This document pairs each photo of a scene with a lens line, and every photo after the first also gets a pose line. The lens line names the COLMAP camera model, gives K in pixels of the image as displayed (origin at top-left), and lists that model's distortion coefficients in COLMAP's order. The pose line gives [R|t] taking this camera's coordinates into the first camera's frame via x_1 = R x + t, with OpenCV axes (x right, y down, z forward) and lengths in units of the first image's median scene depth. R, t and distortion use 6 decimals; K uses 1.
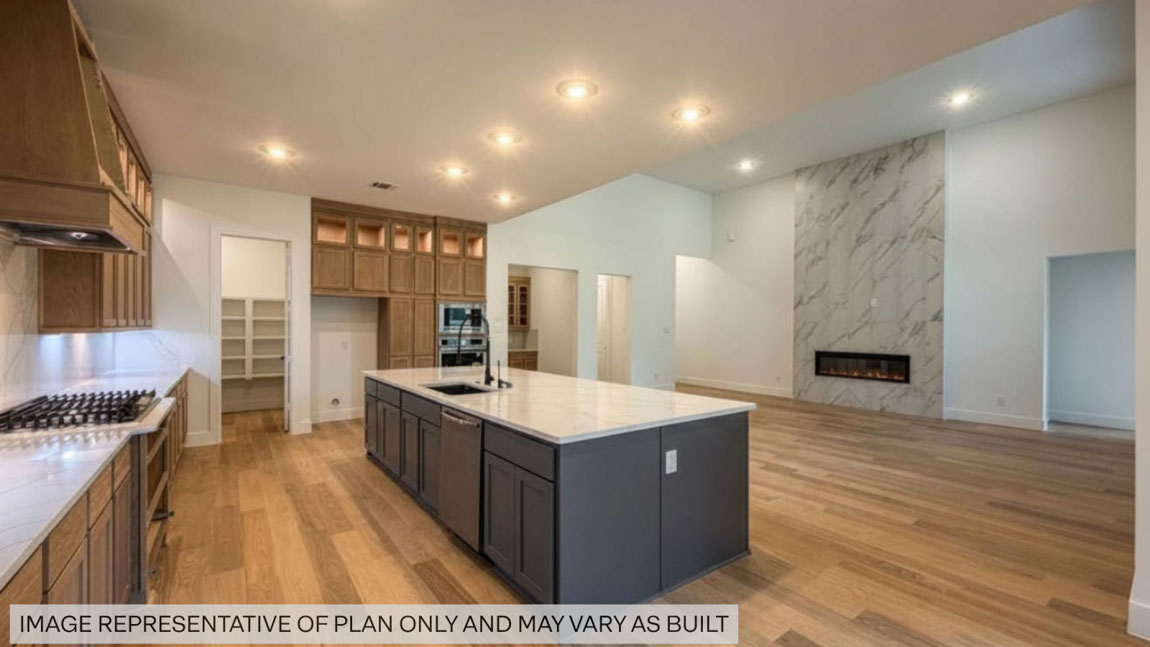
lens RADIAL K [[465.4, 0, 570.6], [0, 465.4, 322.2], [0, 0, 1]] dist [-0.000633, 0.000098]
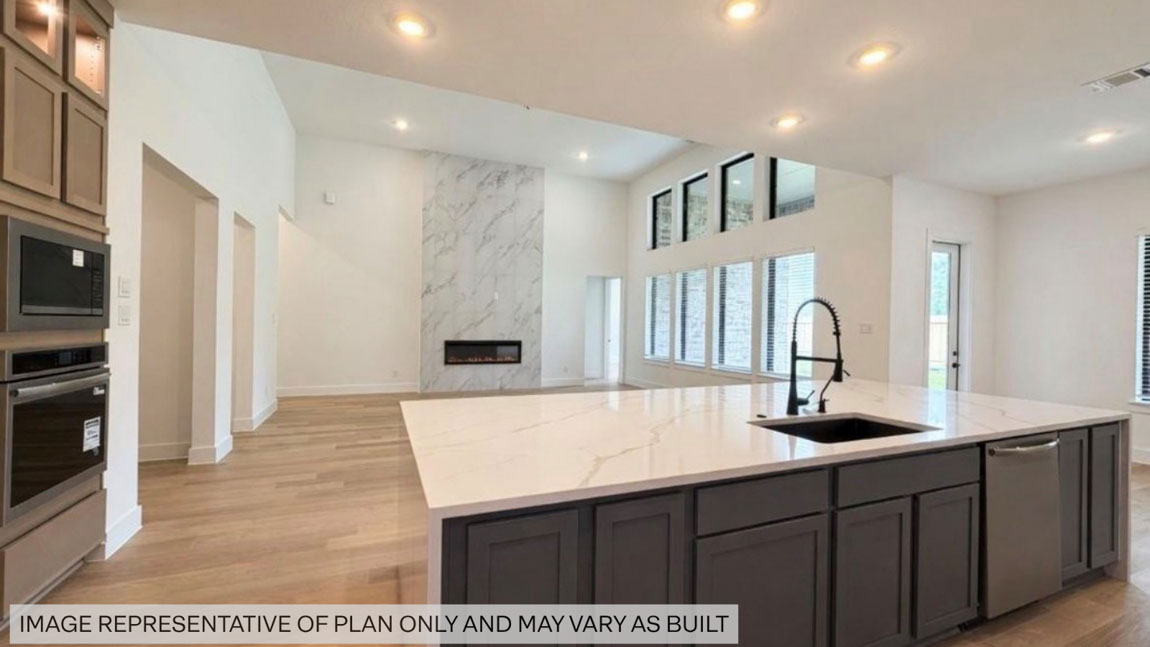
lens RADIAL K [[465.4, 0, 577.4], [0, 465.4, 326.2], [0, 0, 1]] dist [-0.000633, 0.000098]
pose [[0.234039, -0.006922, 0.972203, -0.413635], [-0.022116, 0.999678, 0.012442, 0.013056], [-0.971976, -0.024413, 0.233811, 0.535416]]
